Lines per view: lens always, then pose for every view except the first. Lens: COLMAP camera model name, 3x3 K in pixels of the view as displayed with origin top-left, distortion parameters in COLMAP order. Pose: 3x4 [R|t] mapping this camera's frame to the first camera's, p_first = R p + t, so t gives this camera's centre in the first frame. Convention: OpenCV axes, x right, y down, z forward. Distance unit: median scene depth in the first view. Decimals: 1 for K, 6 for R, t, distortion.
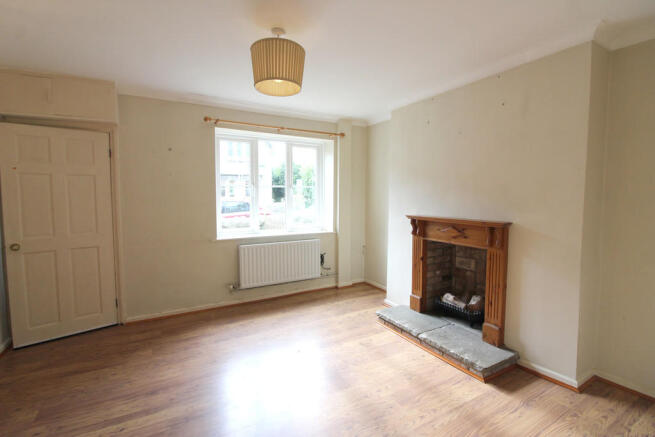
lens RADIAL K [[304.8, 0, 331.5], [0, 304.8, 216.3], [0, 0, 1]] dist [-0.001660, -0.000166]
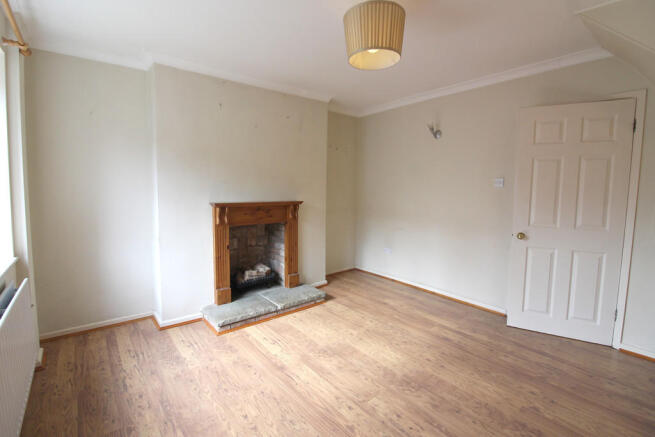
lens RADIAL K [[304.8, 0, 331.5], [0, 304.8, 216.3], [0, 0, 1]] dist [-0.001660, -0.000166]
pose [[-0.174952, -0.101385, 0.979343, -0.706528], [0.044304, 0.992866, 0.110700, -0.049911], [-0.983580, 0.062756, -0.169212, 0.854874]]
